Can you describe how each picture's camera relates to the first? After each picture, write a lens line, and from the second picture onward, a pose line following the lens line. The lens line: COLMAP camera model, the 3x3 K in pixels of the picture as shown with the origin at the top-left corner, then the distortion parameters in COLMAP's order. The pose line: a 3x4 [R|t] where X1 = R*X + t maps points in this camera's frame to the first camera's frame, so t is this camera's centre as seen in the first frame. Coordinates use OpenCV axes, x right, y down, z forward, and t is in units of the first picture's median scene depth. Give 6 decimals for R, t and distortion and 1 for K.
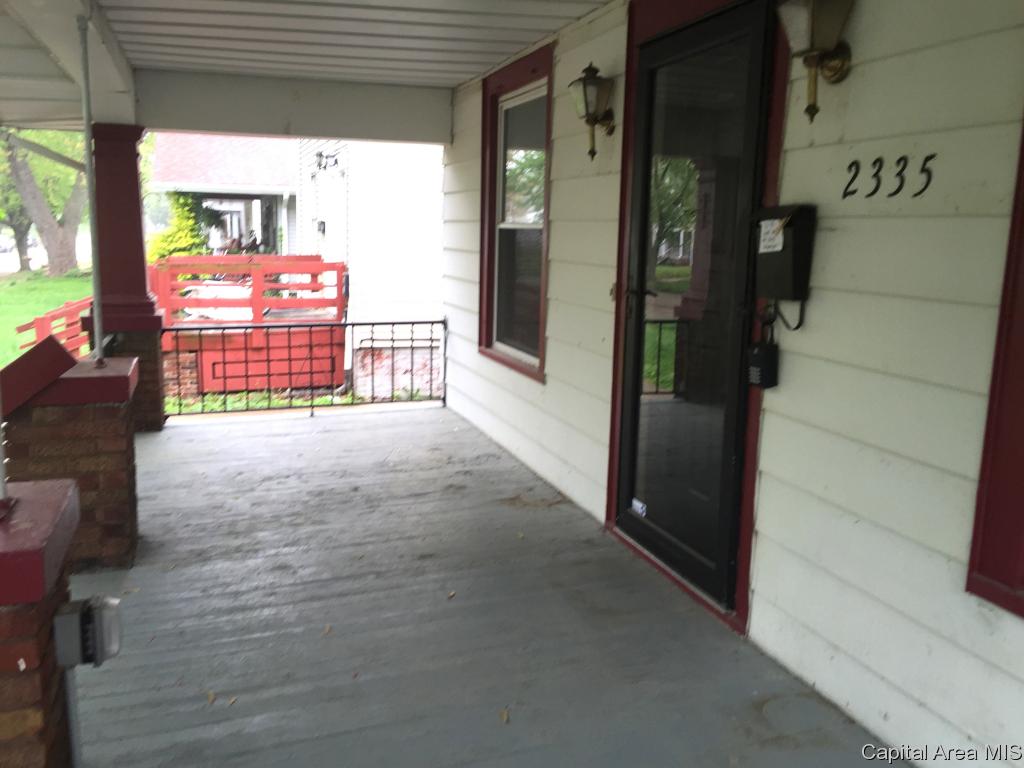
lens RADIAL K [[878.7, 0, 512.0], [0, 878.7, 384.0], [0, 0, 1]] dist [0.084011, -0.100852]
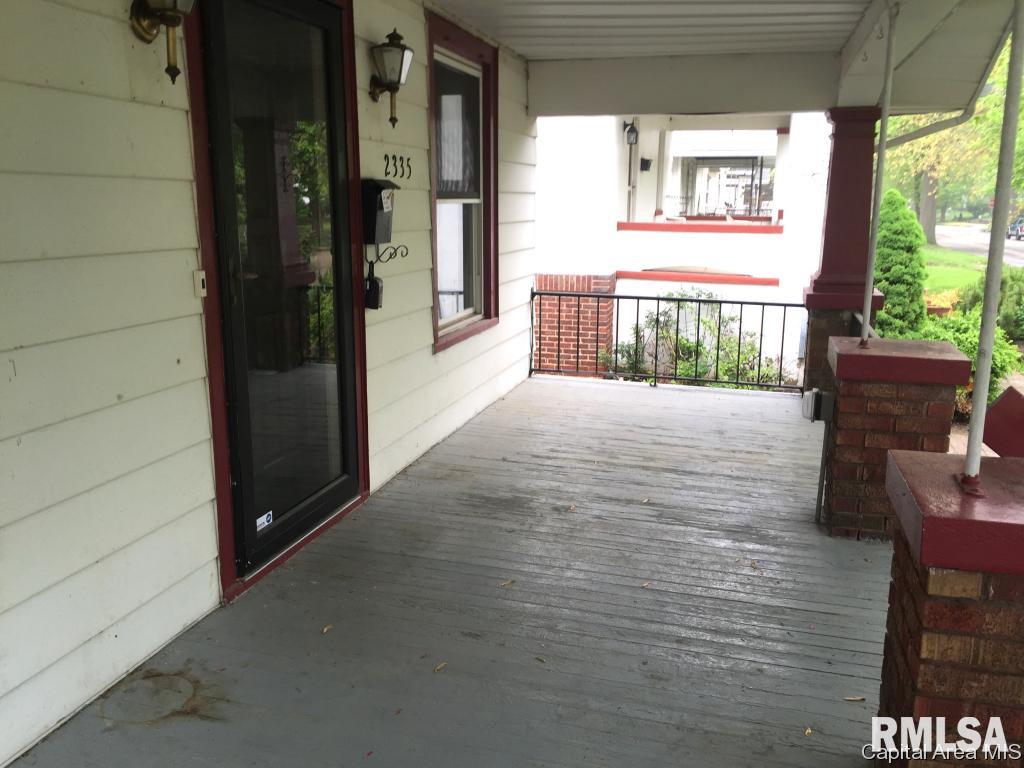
lens RADIAL K [[878.7, 0, 512.0], [0, 878.7, 384.0], [0, 0, 1]] dist [0.084011, -0.100852]
pose [[-0.828826, -0.136897, 0.542500, -0.699493], [0.076200, 0.932952, 0.351844, -0.373495], [-0.554293, 0.332956, -0.762824, 2.058297]]
